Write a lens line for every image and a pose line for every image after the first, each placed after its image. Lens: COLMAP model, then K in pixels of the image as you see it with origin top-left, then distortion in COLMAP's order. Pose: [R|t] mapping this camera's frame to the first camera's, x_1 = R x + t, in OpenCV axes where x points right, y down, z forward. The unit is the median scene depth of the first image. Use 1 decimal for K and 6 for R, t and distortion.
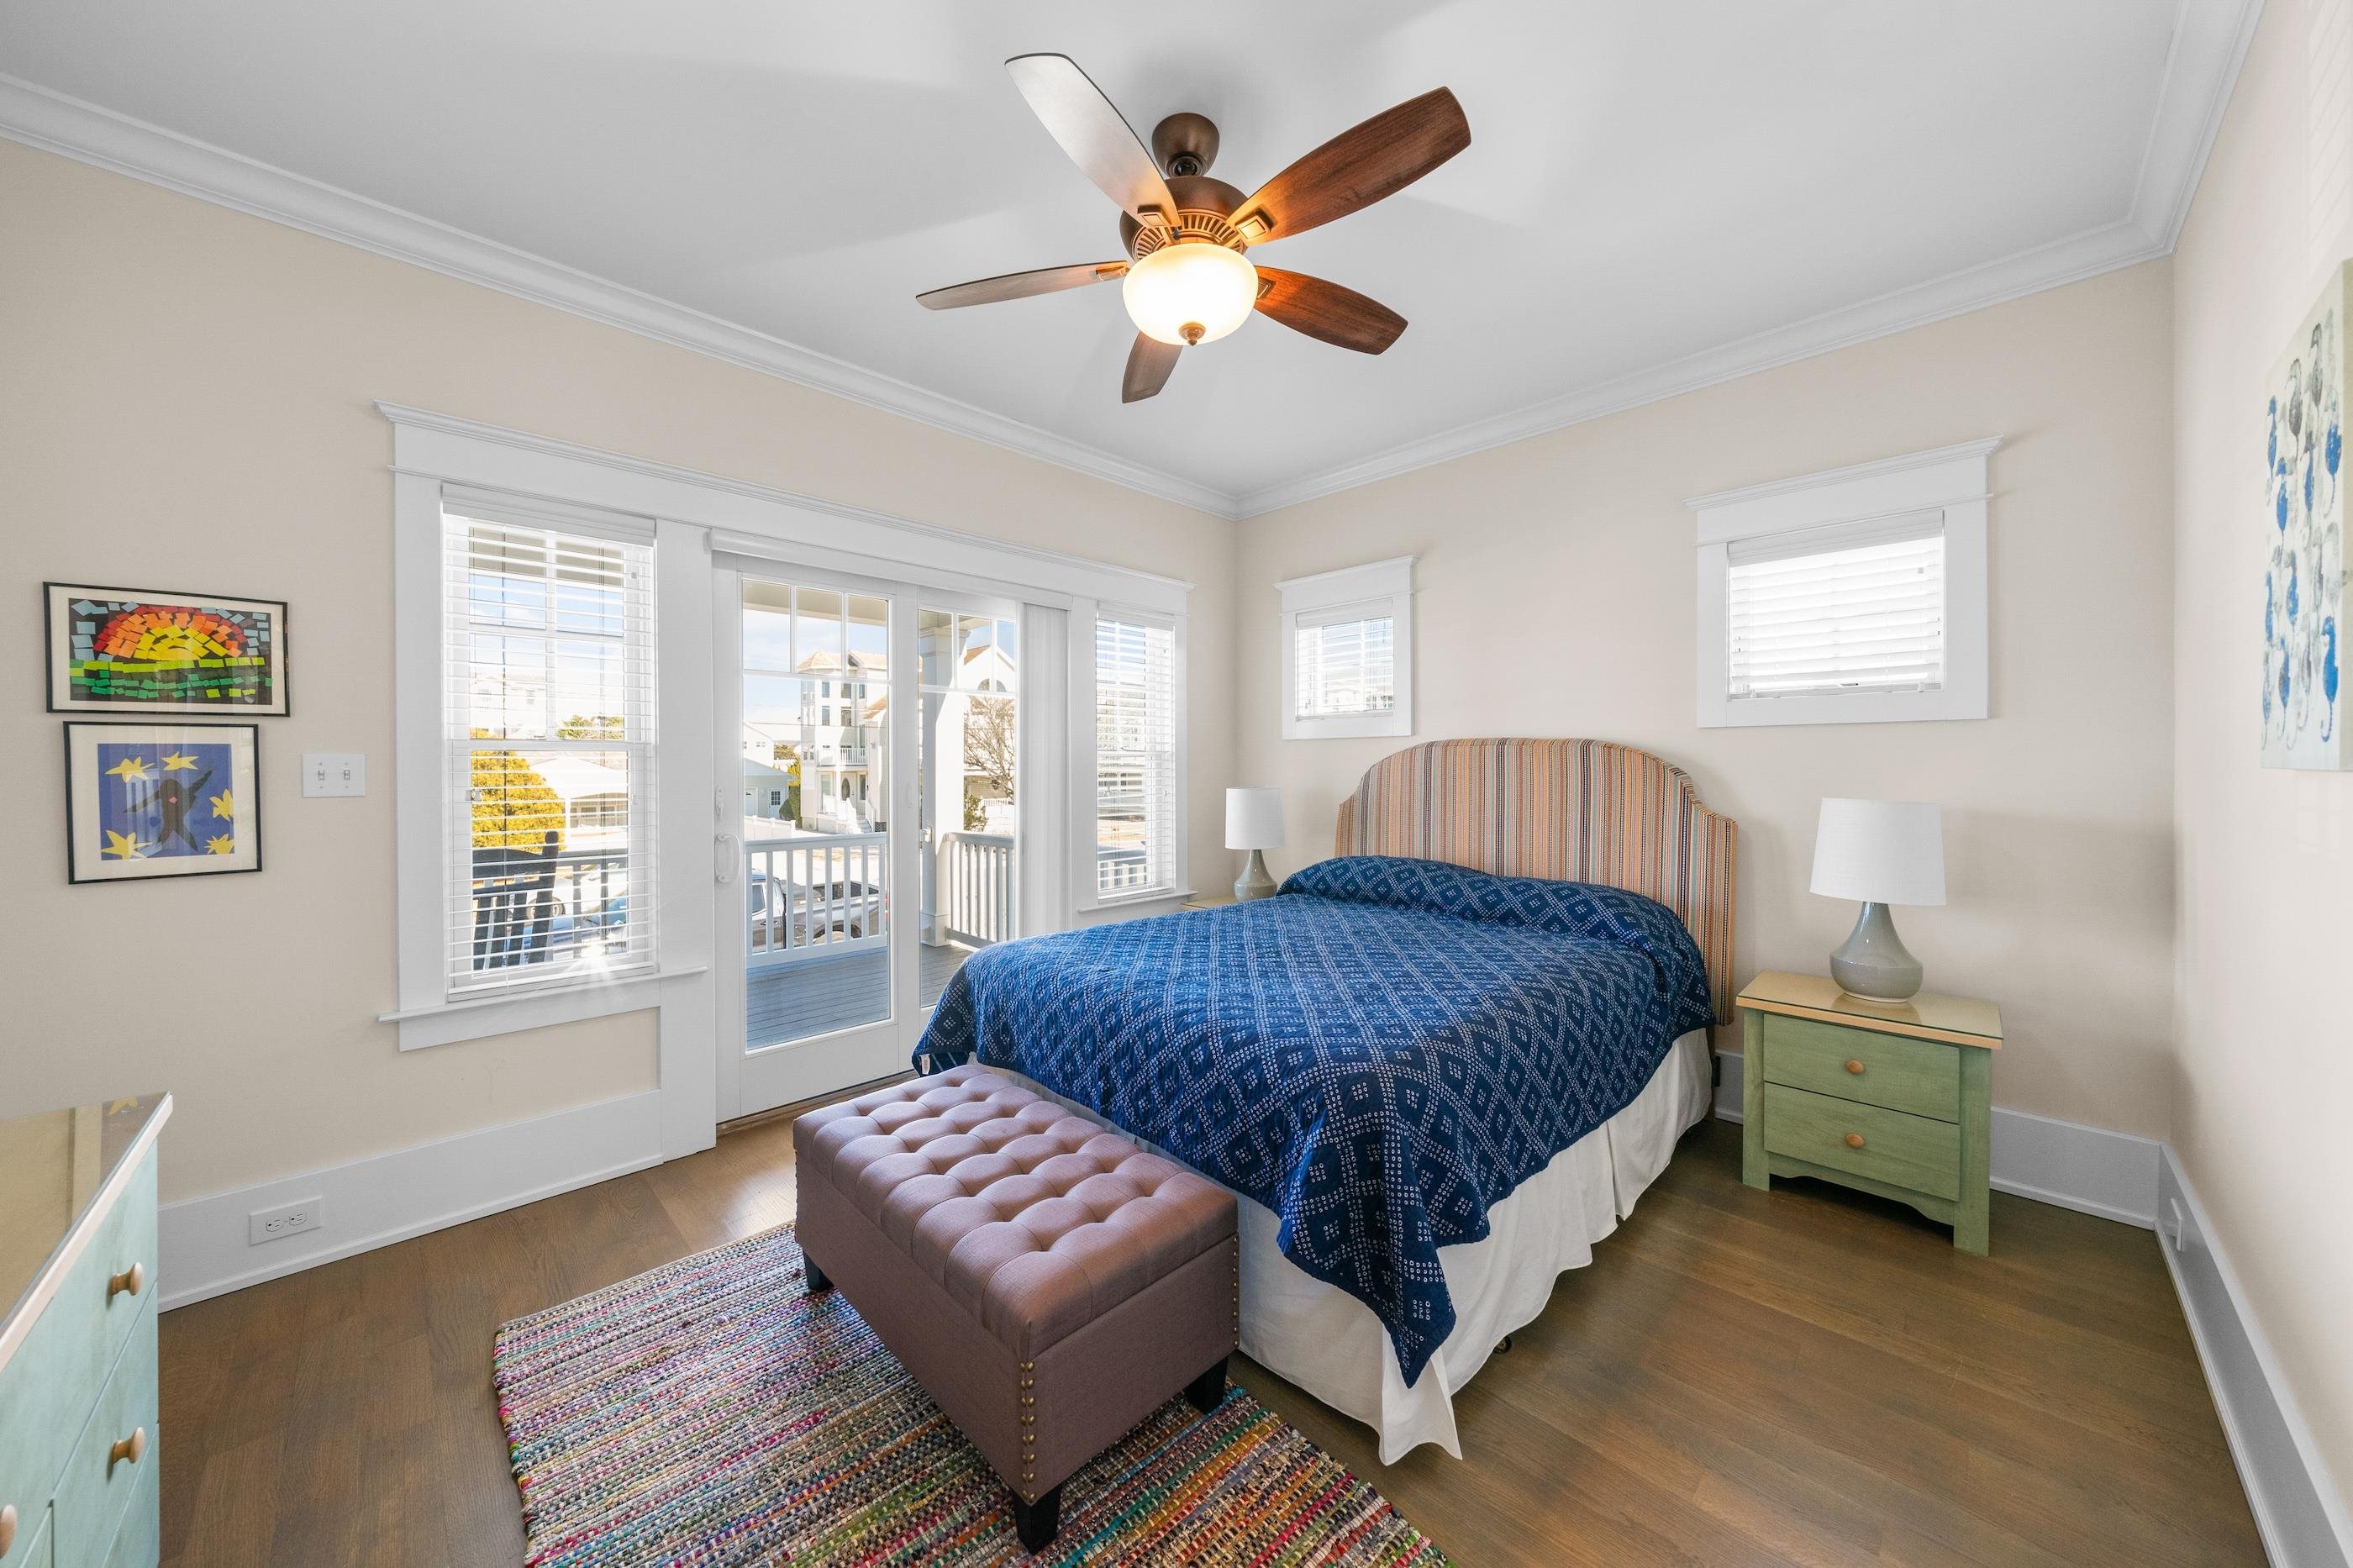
lens RADIAL K [[804.7, 0, 1161.5], [0, 804.7, 774.7], [0, 0, 1]] dist [-0.000245, 0.000090]
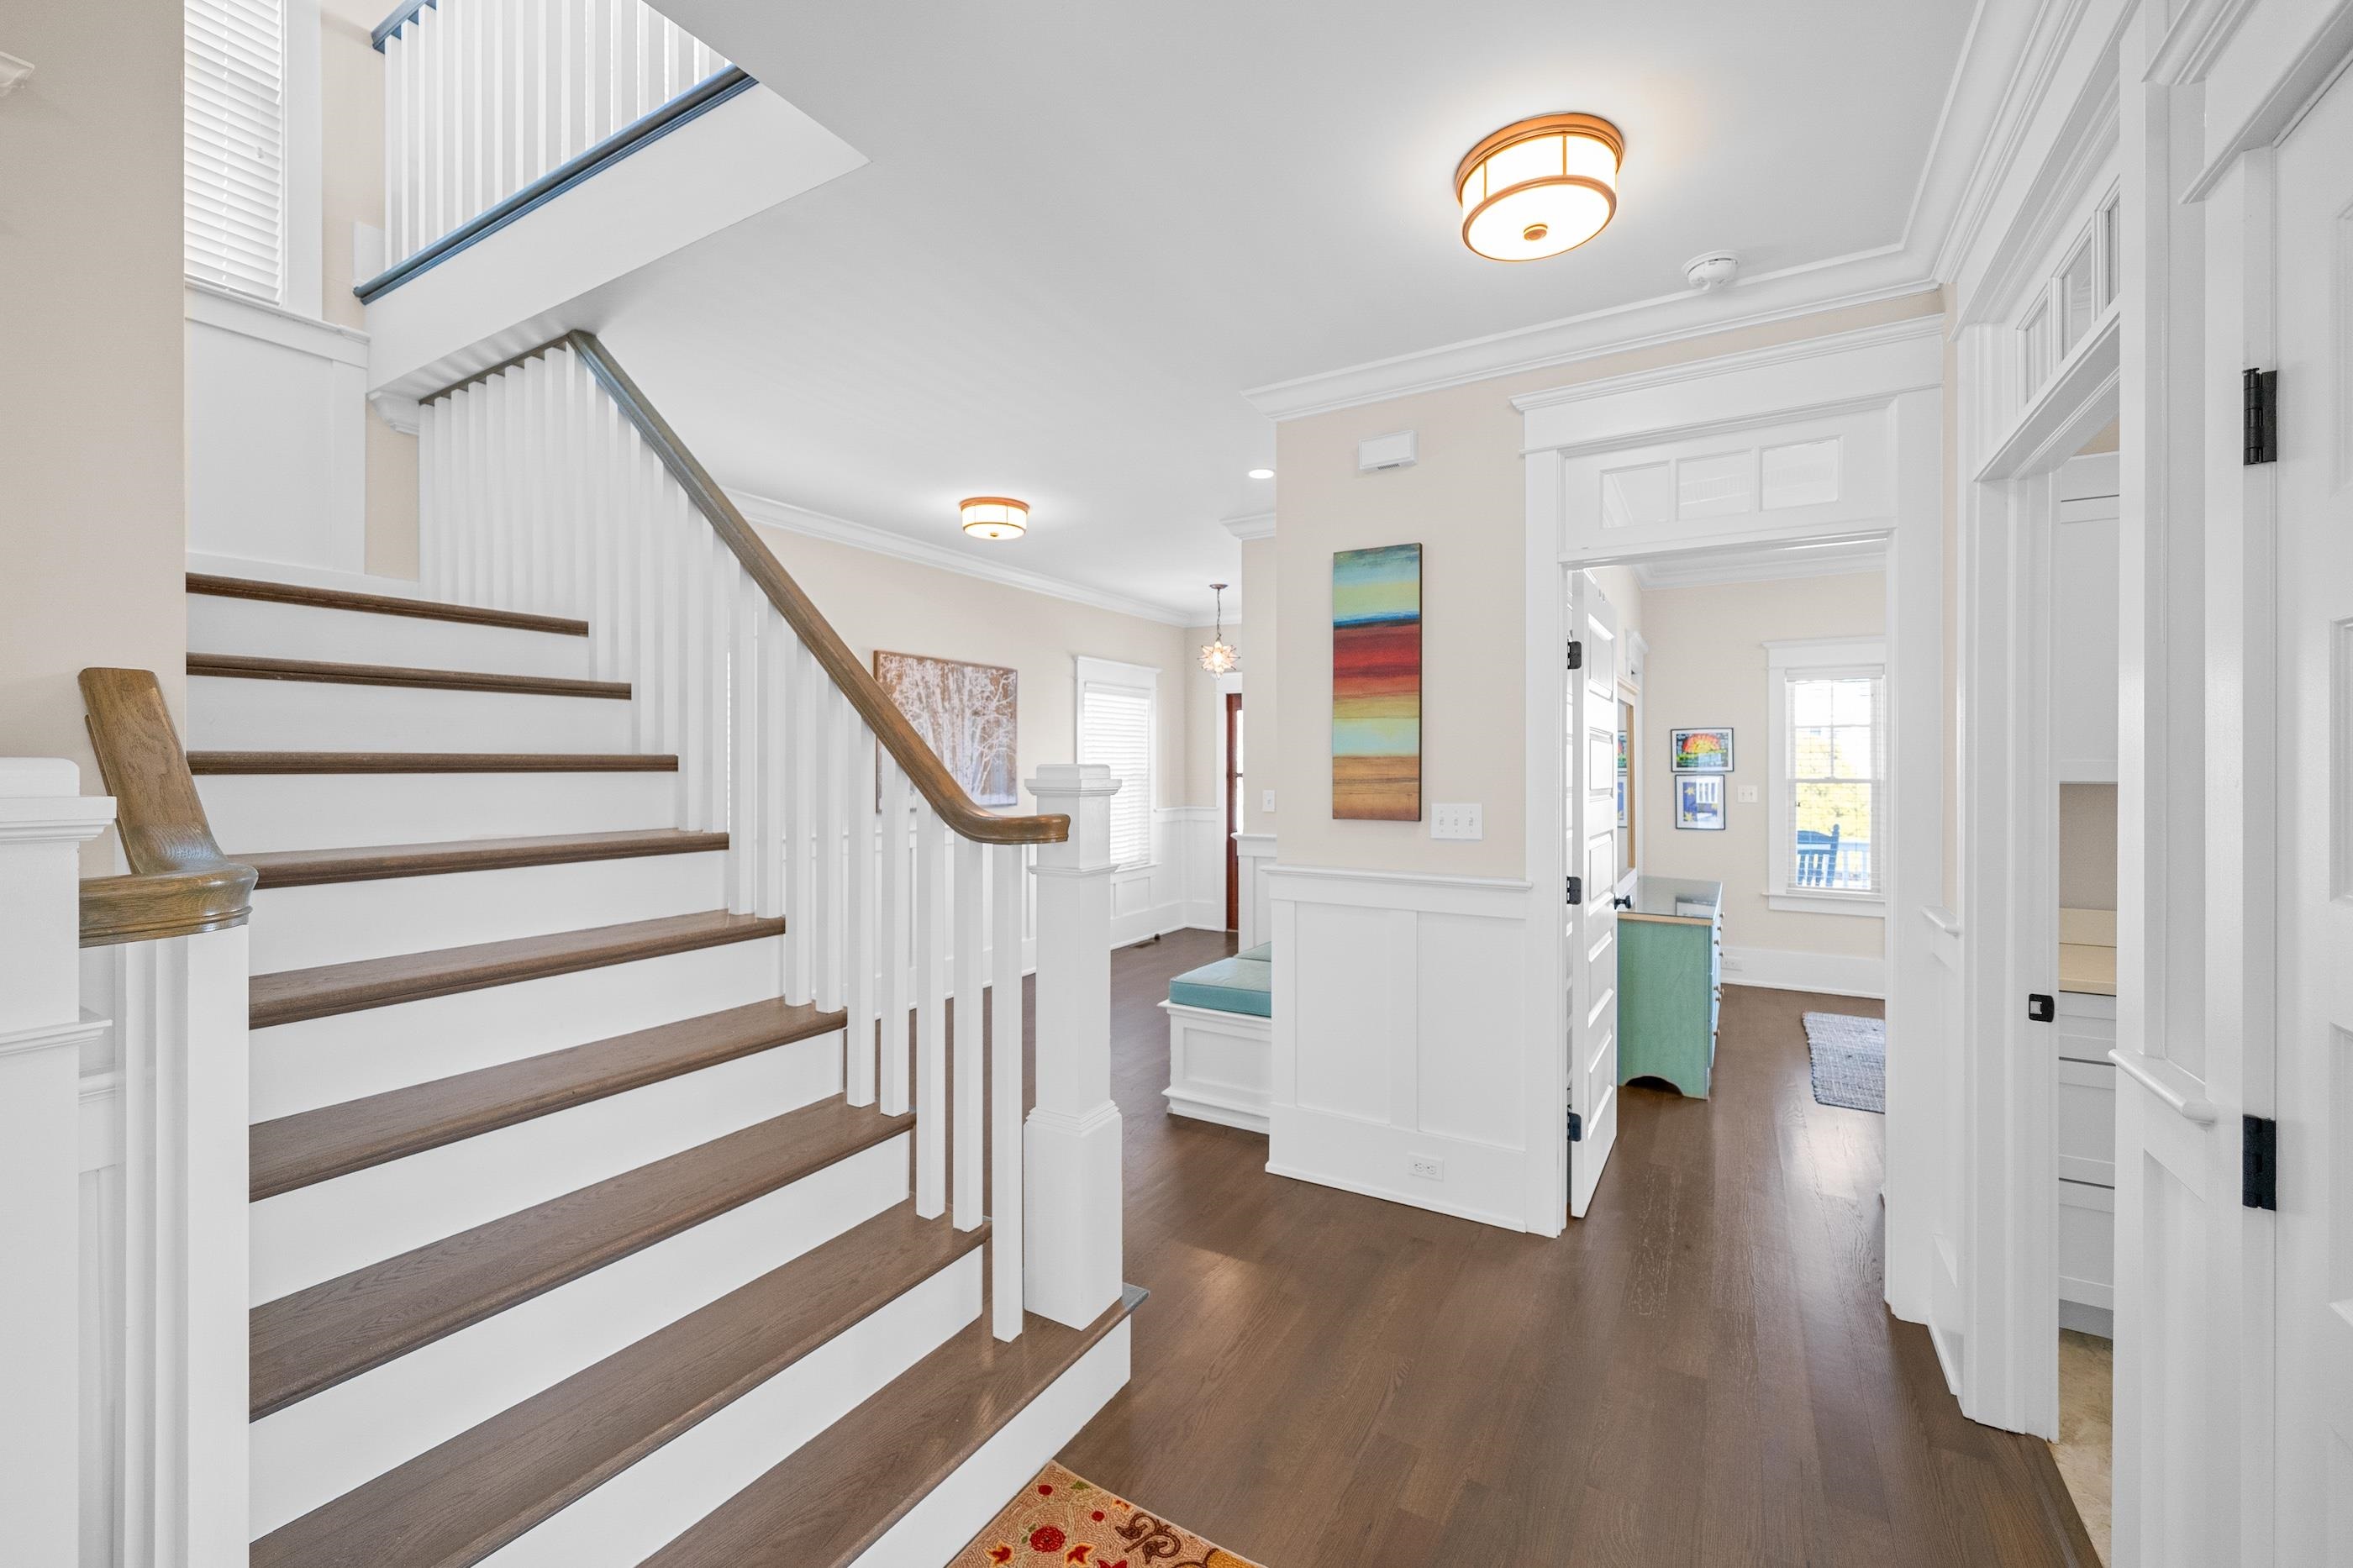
lens RADIAL K [[962.2, 0, 1164.5], [0, 962.2, 772.9], [0, 0, 1]] dist [0.003538, 0.000330]
pose [[0.270811, 0.002356, -0.962630, 1.358254], [-0.012175, 0.999925, -0.000978, -0.039659], [0.962555, 0.011985, 0.270820, -1.547200]]
